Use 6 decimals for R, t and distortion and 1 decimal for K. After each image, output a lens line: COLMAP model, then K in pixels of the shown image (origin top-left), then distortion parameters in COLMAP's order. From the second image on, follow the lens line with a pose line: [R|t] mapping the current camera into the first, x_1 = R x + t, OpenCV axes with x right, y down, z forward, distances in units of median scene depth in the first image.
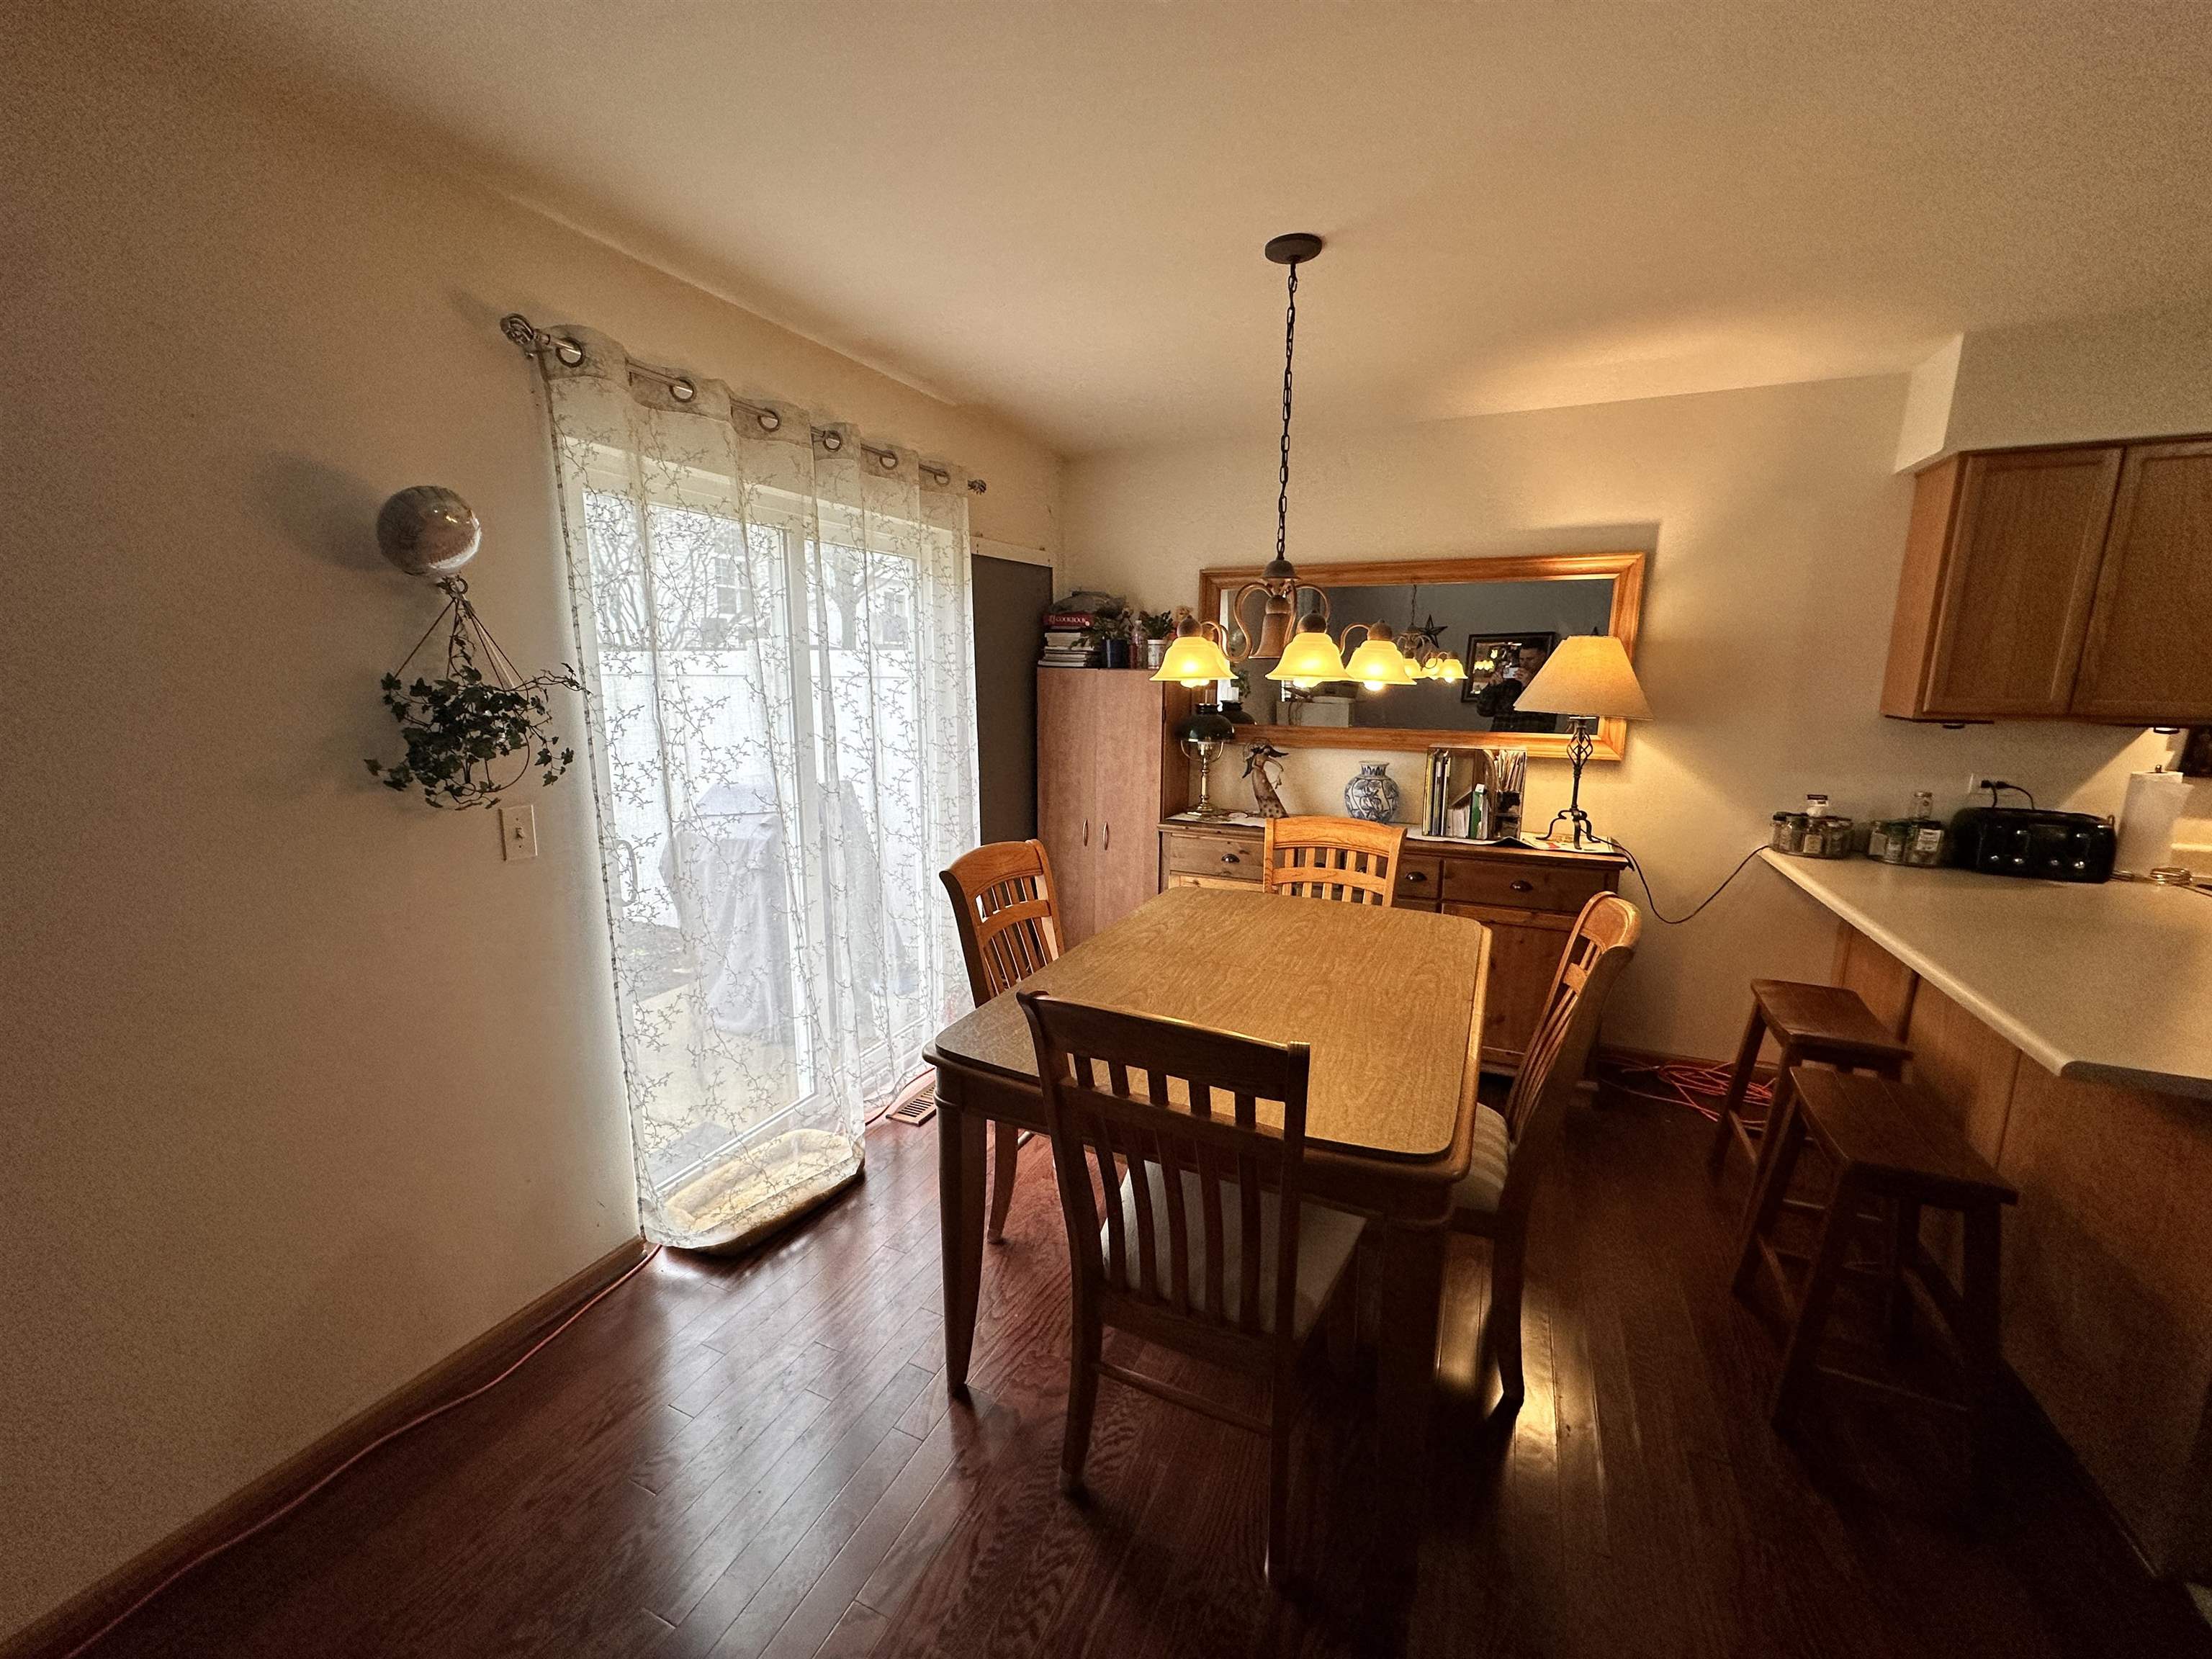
lens RADIAL K [[880.6, 0, 1106.0], [0, 880.6, 829.5], [0, 0, 1]] dist [0.000025, 0.000141]
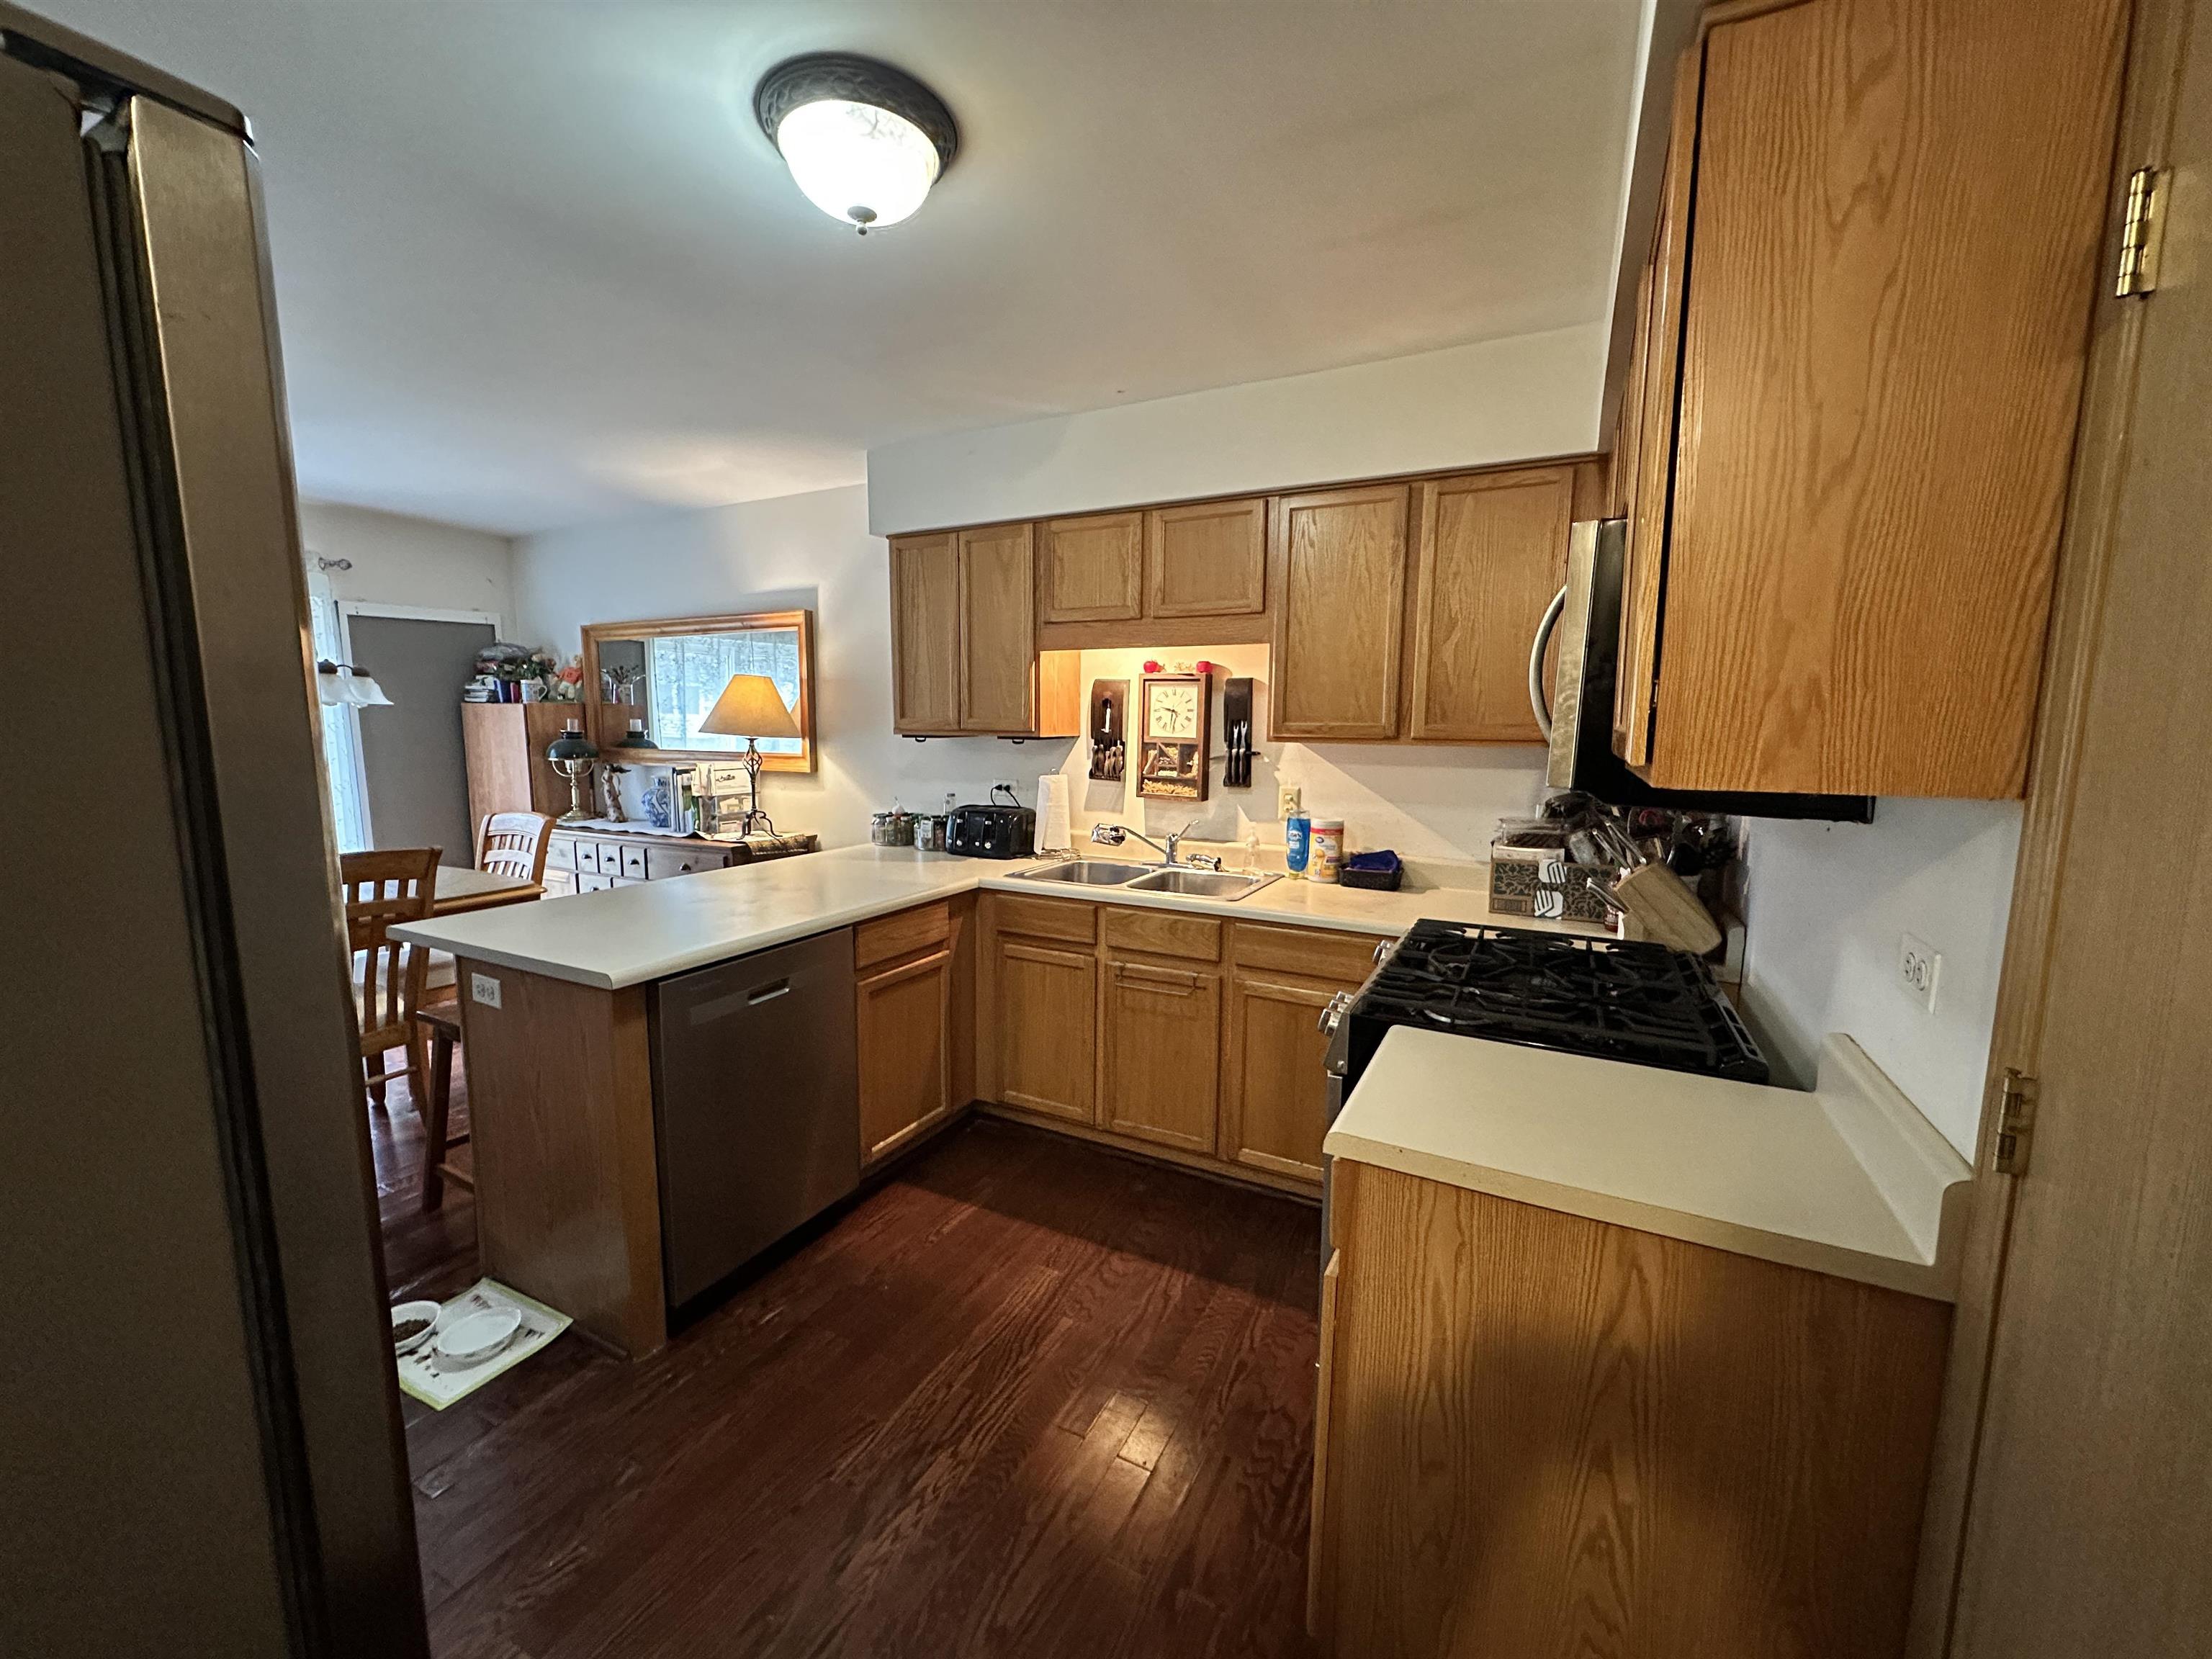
lens RADIAL K [[880.6, 0, 1106.0], [0, 880.6, 829.5], [0, 0, 1]] dist [0.000025, 0.000141]
pose [[0.998312, 0.006321, -0.057738, 1.267690], [-0.009700, 0.998244, -0.058435, 0.084772], [0.057267, 0.058897, 0.996620, -0.265451]]
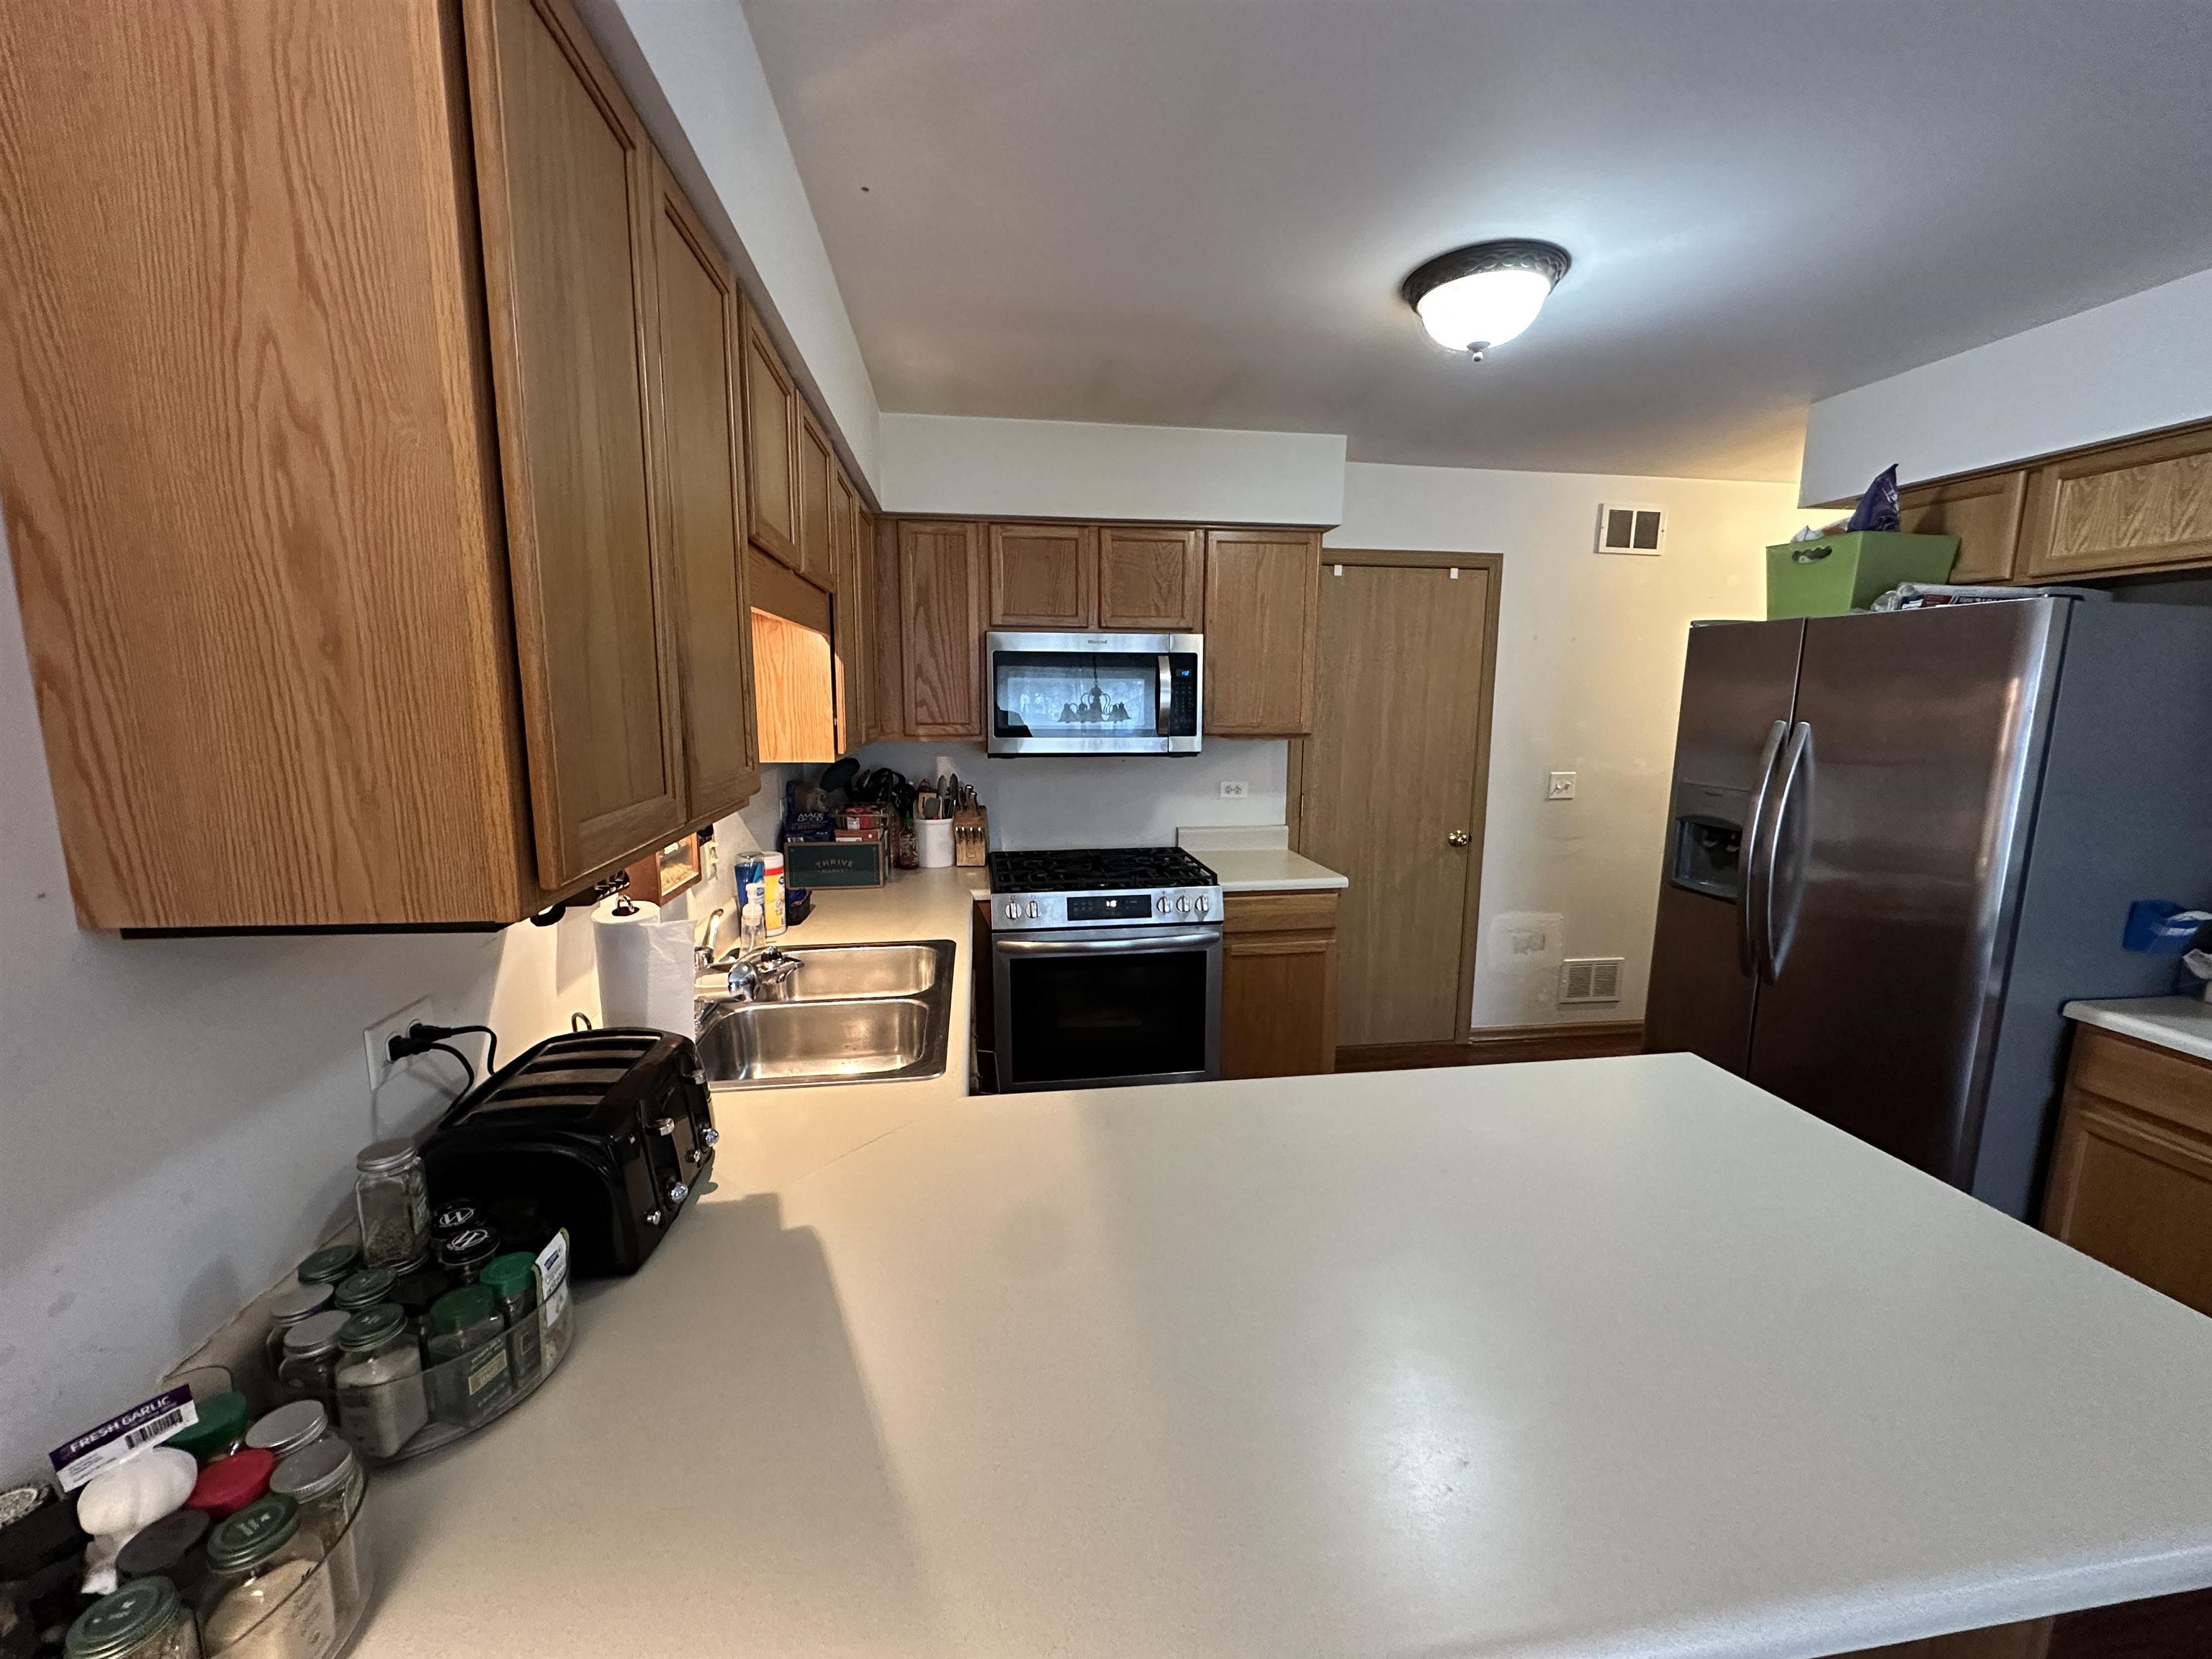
lens RADIAL K [[879.7, 0, 1105.4], [0, 879.7, 826.1], [0, 0, 1]] dist [-0.001399, 0.000000]
pose [[-0.537613, -0.141628, 0.831212, 0.598756], [0.142918, 0.956223, 0.255365, -0.188787], [-0.830991, 0.256083, -0.493837, 0.951501]]
